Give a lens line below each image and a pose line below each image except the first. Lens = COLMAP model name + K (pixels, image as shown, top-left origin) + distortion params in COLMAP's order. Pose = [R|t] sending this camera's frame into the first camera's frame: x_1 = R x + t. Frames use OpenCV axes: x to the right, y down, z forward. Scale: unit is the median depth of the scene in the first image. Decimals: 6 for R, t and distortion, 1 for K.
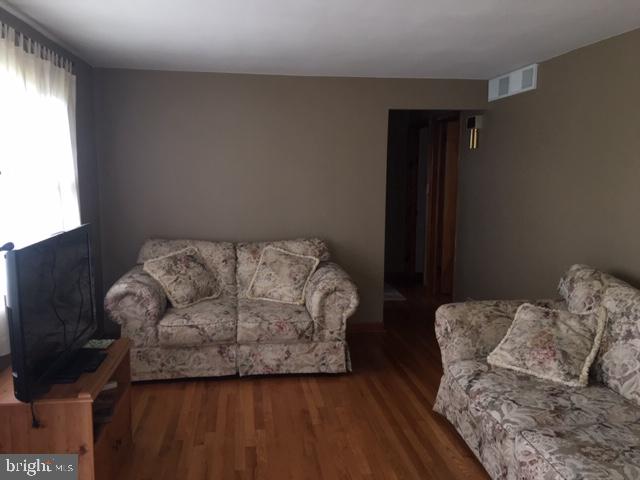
lens RADIAL K [[543.5, 0, 320.0], [0, 543.5, 240.0], [0, 0, 1]] dist [0.115135, -0.170010]
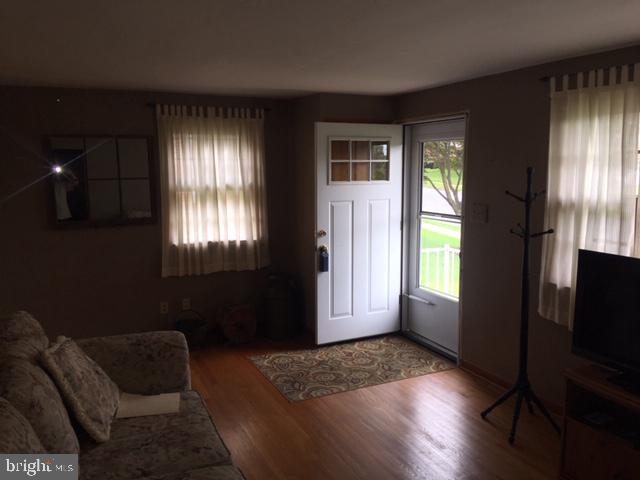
lens RADIAL K [[543.5, 0, 320.0], [0, 543.5, 240.0], [0, 0, 1]] dist [0.115135, -0.170010]
pose [[-0.951658, 0.040007, -0.304544, 0.456402], [-0.046009, 0.961729, 0.270112, -0.300930], [0.303696, 0.271066, -0.913396, 1.721296]]
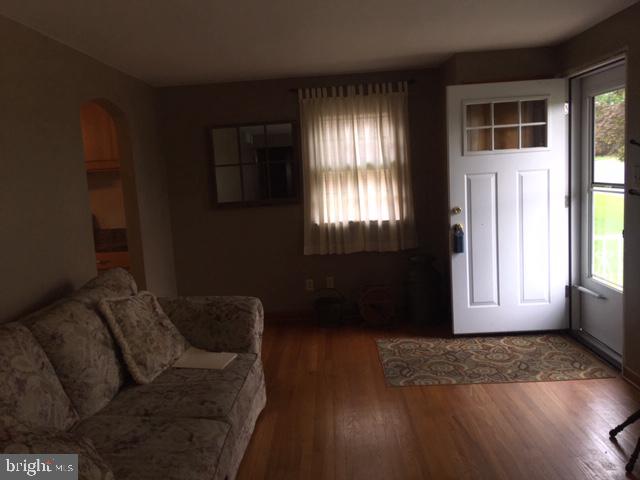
lens RADIAL K [[543.5, 0, 320.0], [0, 543.5, 240.0], [0, 0, 1]] dist [0.115135, -0.170010]
pose [[-0.984898, 0.028905, 0.170705, 0.004389], [0.074252, 0.961207, 0.265646, -0.209085], [-0.156404, 0.274309, -0.948837, 1.702701]]
